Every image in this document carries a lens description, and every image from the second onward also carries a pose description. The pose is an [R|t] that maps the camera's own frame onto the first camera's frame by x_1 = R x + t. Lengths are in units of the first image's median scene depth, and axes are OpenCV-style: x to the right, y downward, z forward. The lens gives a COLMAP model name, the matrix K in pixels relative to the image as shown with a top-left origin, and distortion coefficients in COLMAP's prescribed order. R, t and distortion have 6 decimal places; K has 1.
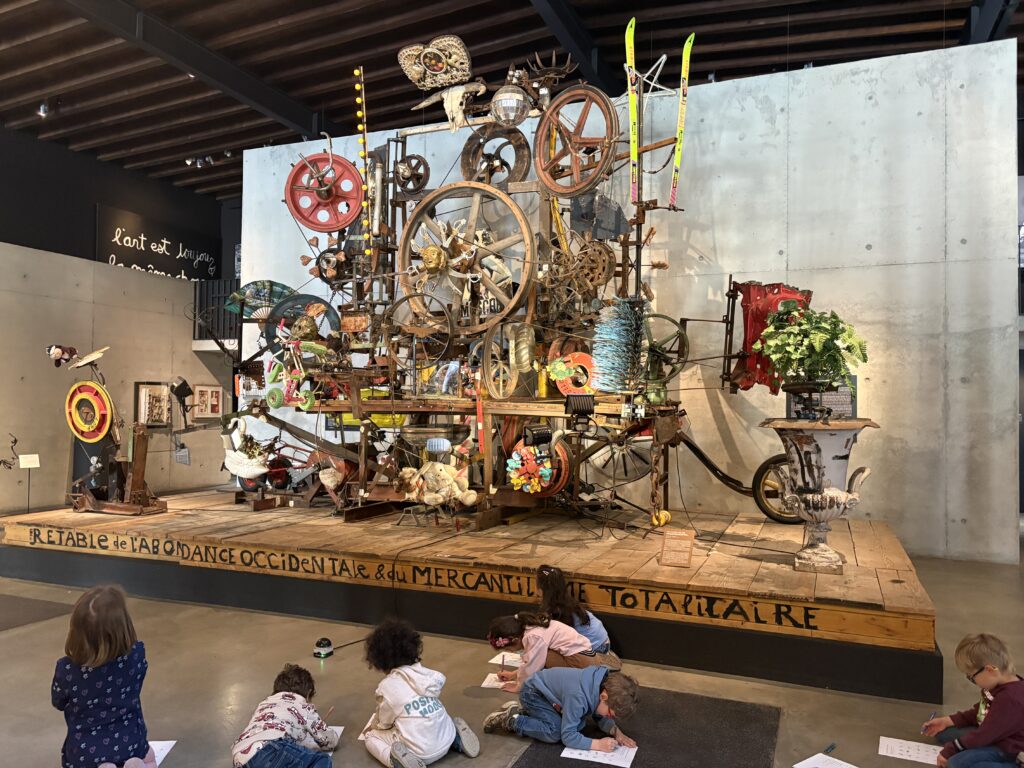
lens RADIAL K [[762.1, 0, 511.6], [0, 762.1, 384.2], [0, 0, 1]] dist [0.030113, -0.024751]
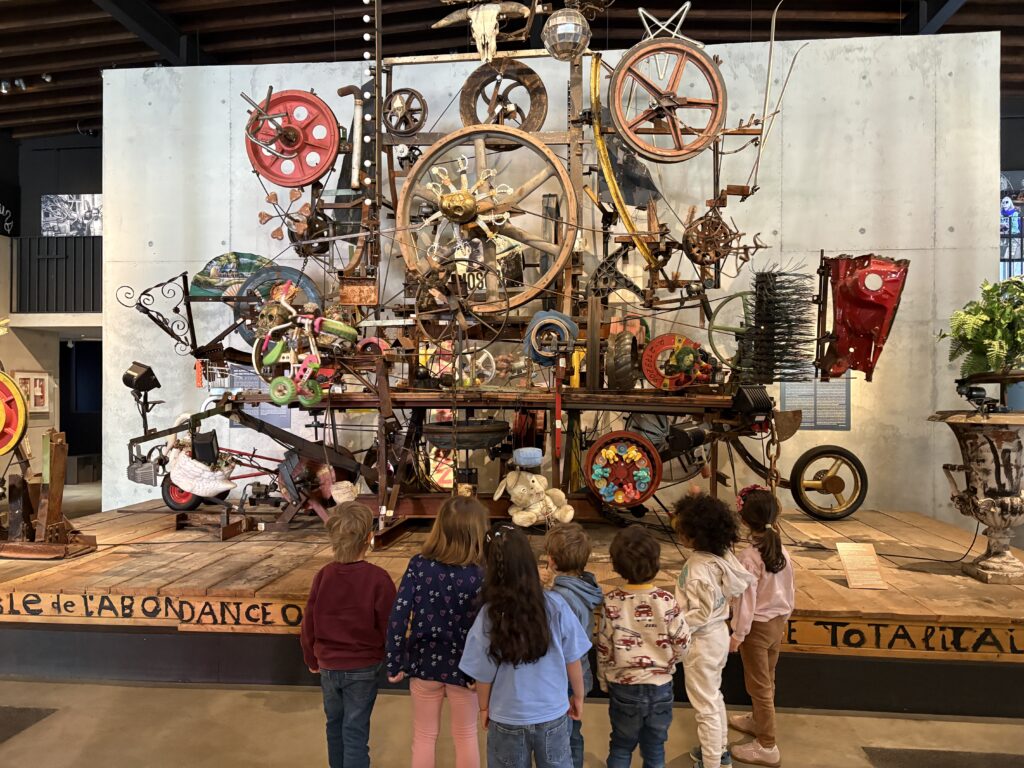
lens RADIAL K [[762.1, 0, 506.3], [0, 762.1, 386.9], [0, 0, 1]] dist [0.030113, -0.024751]
pose [[0.961346, -0.006620, 0.275262, -0.288510], [-0.000195, 0.999694, 0.024724, -0.004434], [-0.275342, -0.023822, 0.961051, 0.212896]]
